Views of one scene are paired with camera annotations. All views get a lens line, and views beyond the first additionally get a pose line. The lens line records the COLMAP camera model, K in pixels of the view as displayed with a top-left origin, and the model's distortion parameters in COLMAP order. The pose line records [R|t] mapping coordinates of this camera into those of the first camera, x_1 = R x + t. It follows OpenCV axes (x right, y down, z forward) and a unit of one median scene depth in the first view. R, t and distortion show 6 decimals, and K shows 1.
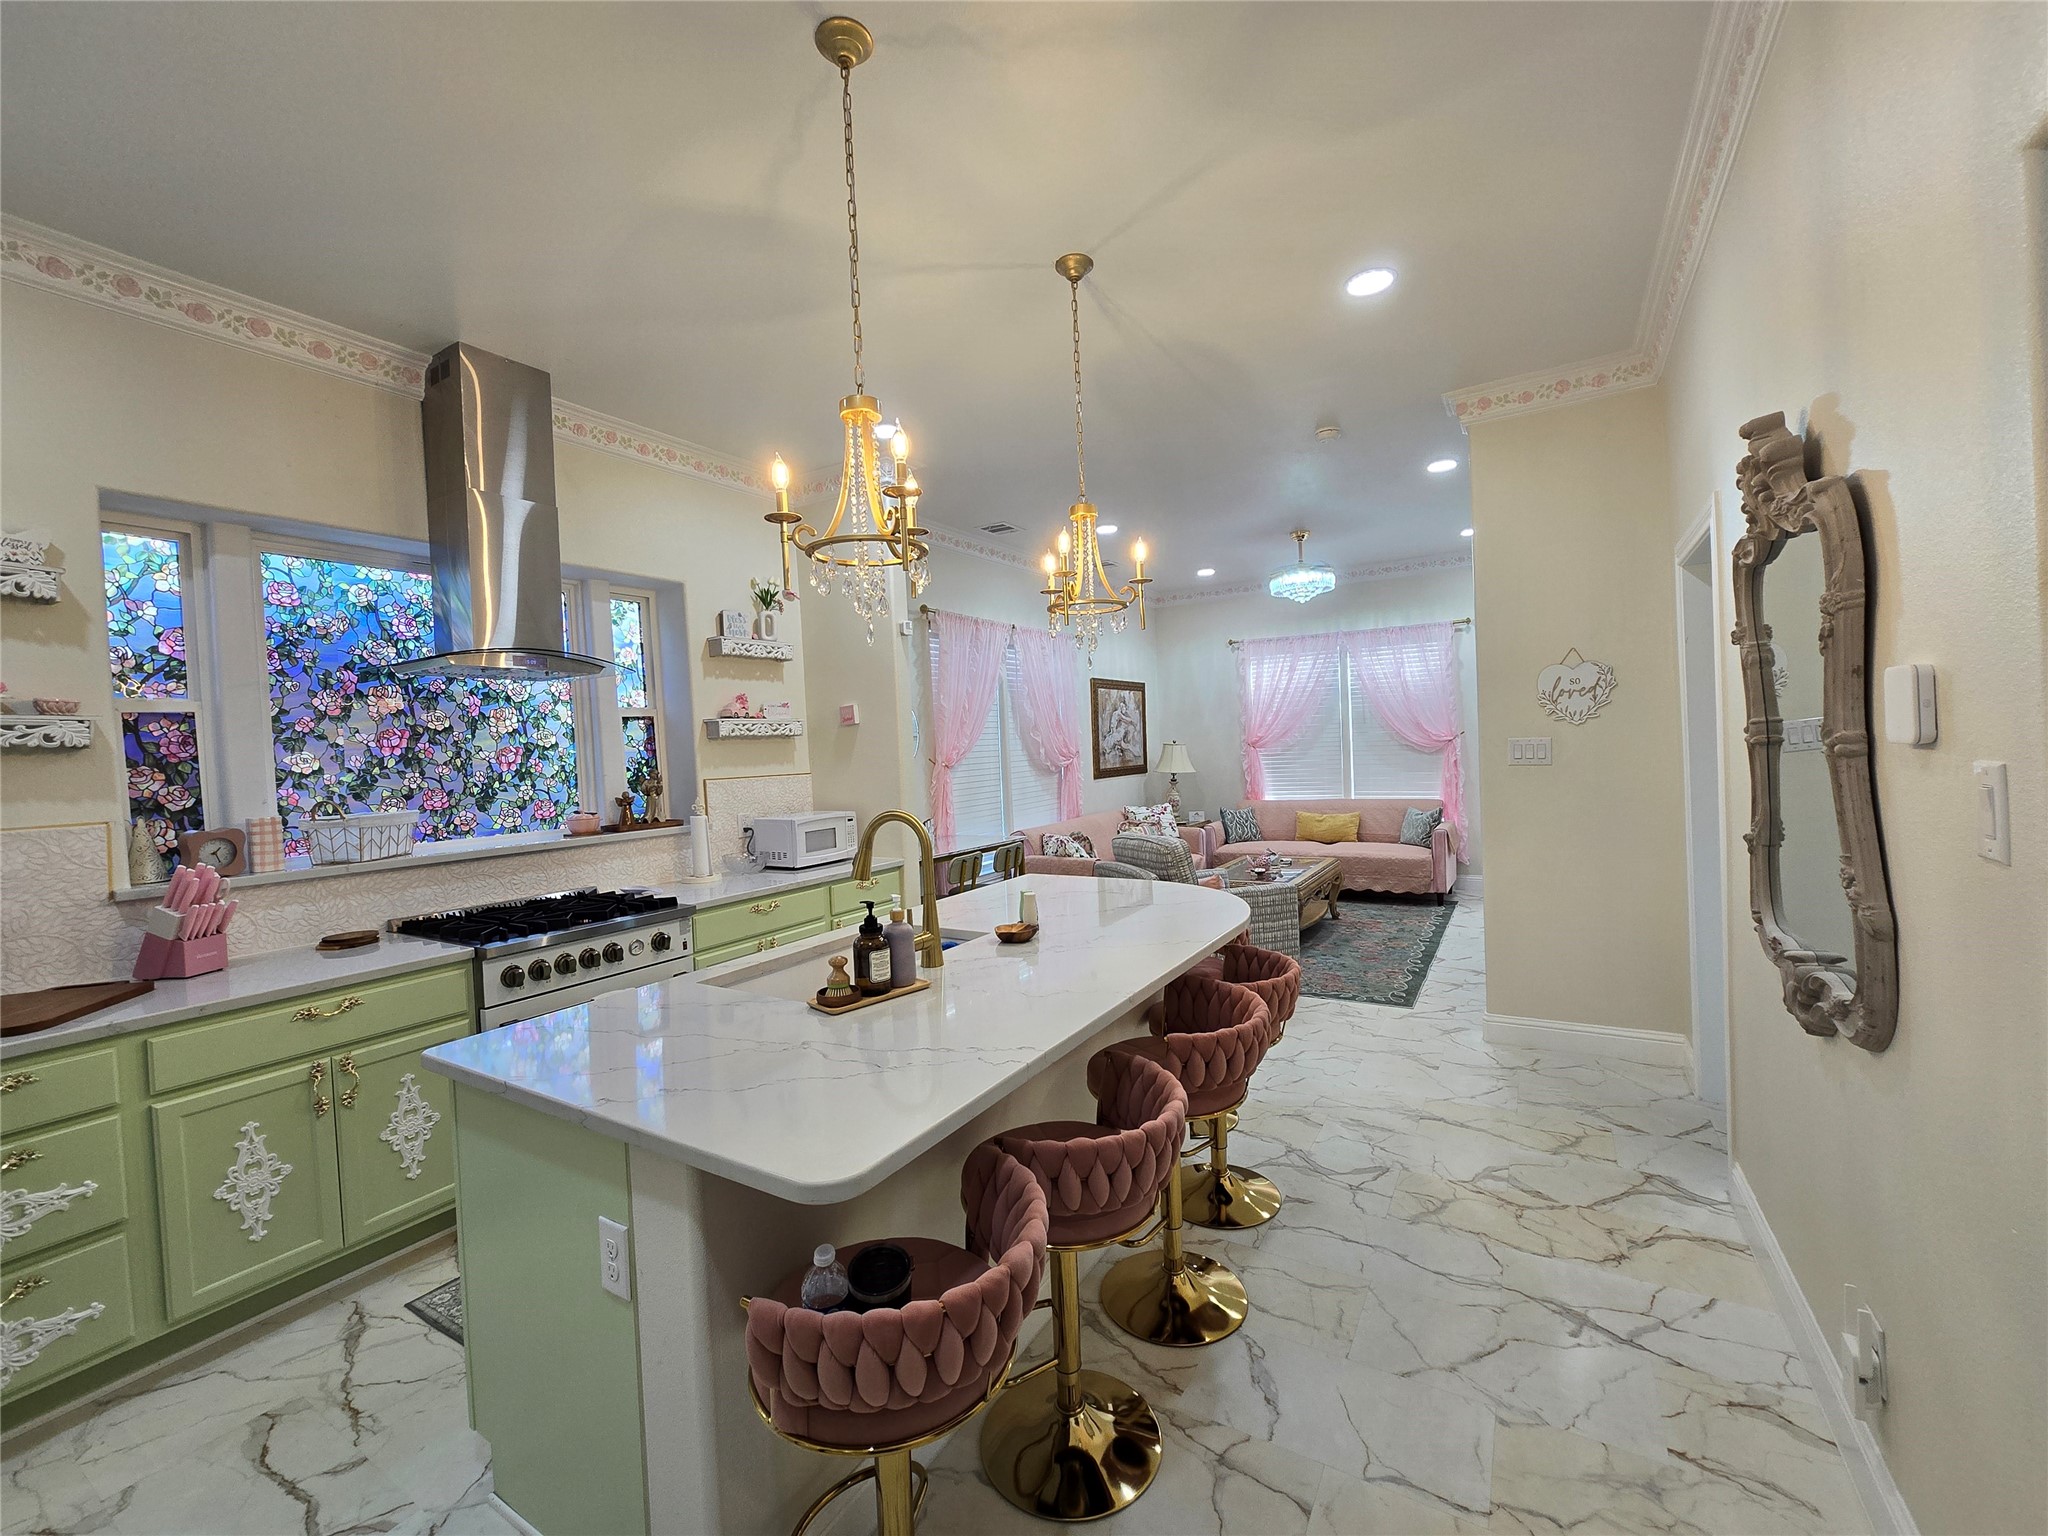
lens RADIAL K [[828.7, 0, 1027.2], [0, 828.7, 760.9], [0, 0, 1]] dist [-0.000134, 0.000509]
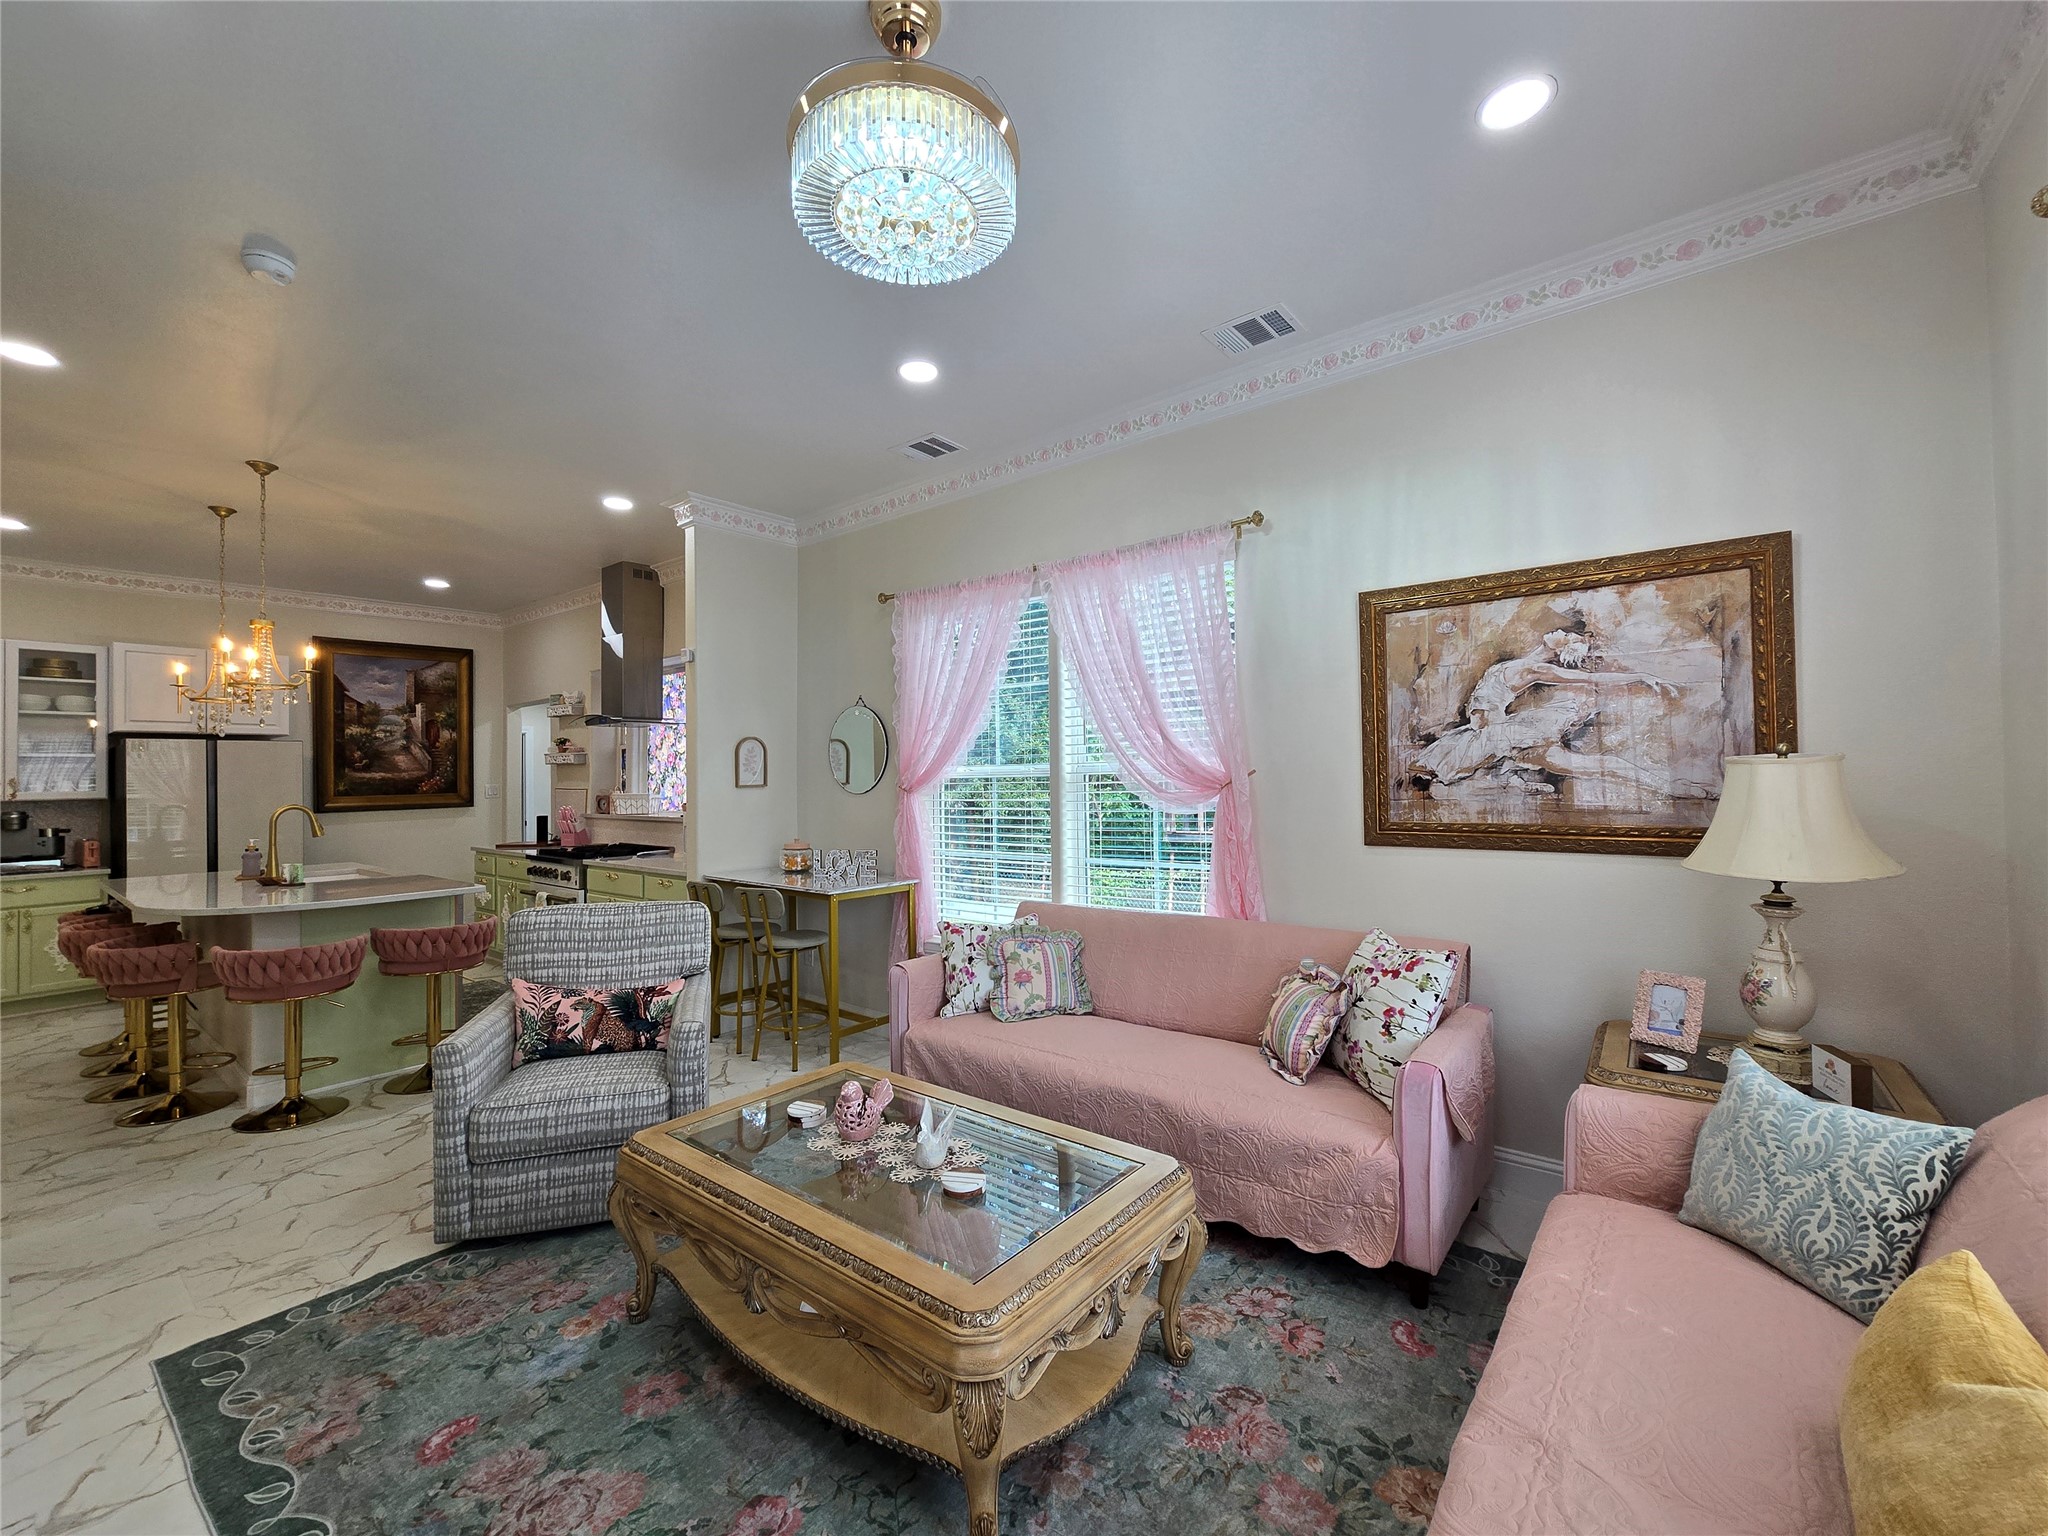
lens RADIAL K [[828.7, 0, 1027.2], [0, 828.7, 760.9], [0, 0, 1]] dist [-0.000134, 0.000509]
pose [[-0.104572, 0.023361, -0.994243, 1.191450], [-0.000209, 0.999724, 0.023512, -0.067228], [0.994517, 0.002667, -0.104538, 2.107249]]
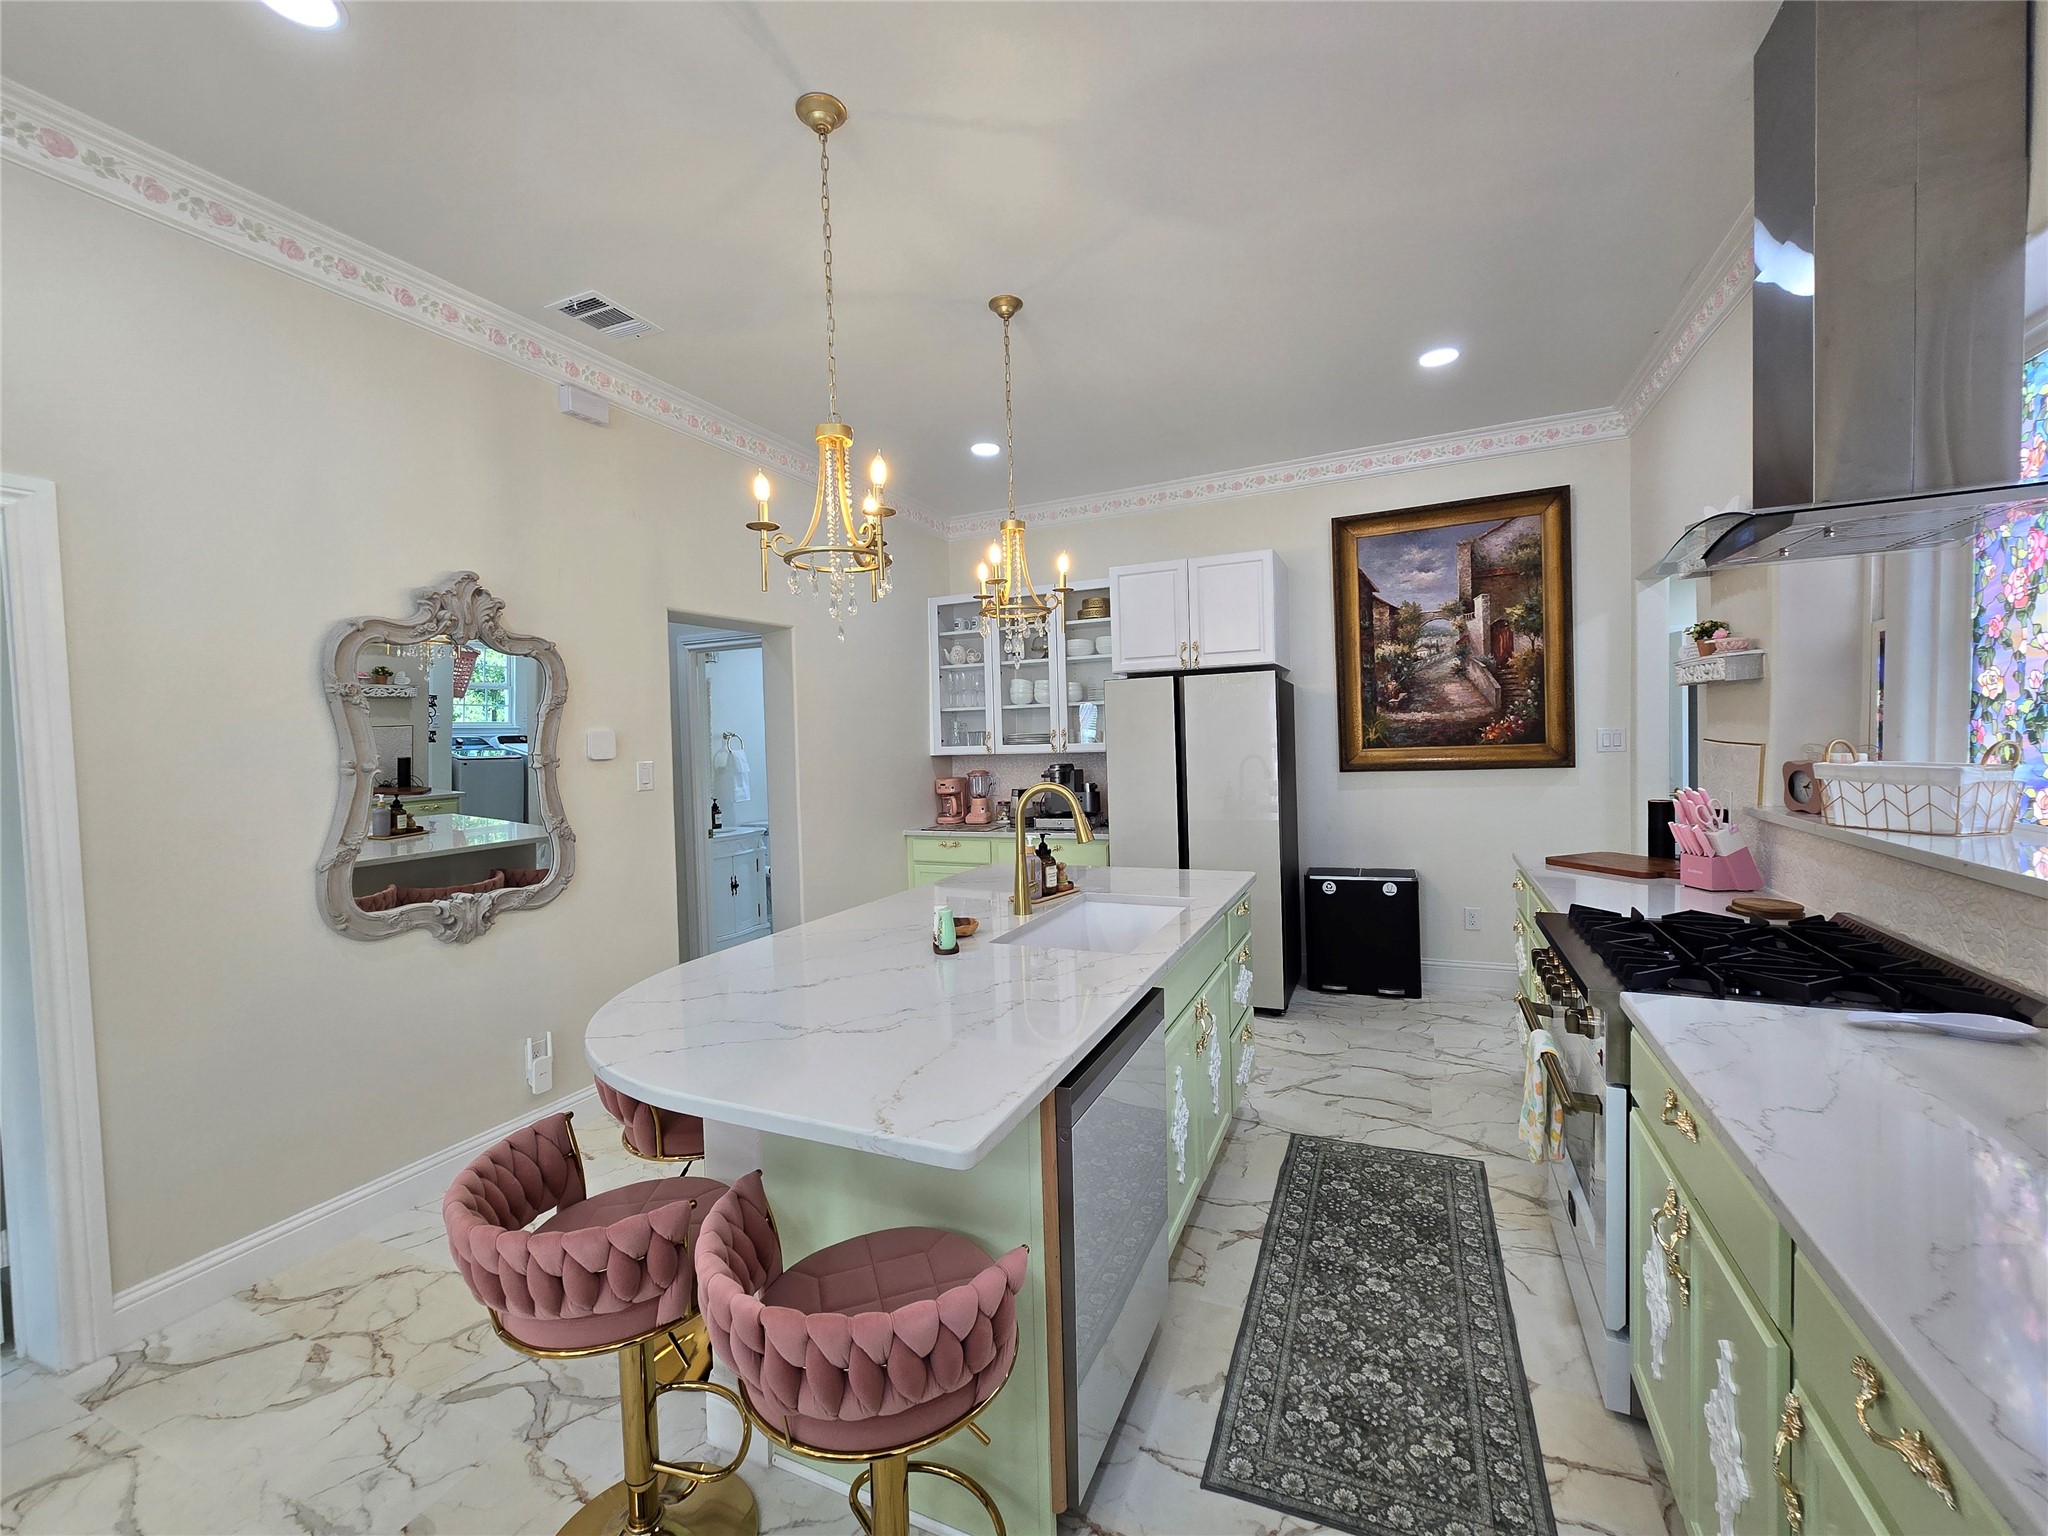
lens RADIAL K [[828.7, 0, 1027.2], [0, 828.7, 760.9], [0, 0, 1]] dist [-0.000134, 0.000509]
pose [[-0.988911, 0.077073, -0.126941, 0.008184], [0.070492, 0.995964, 0.055553, -0.025758], [0.130710, 0.045988, -0.990353, 1.472029]]
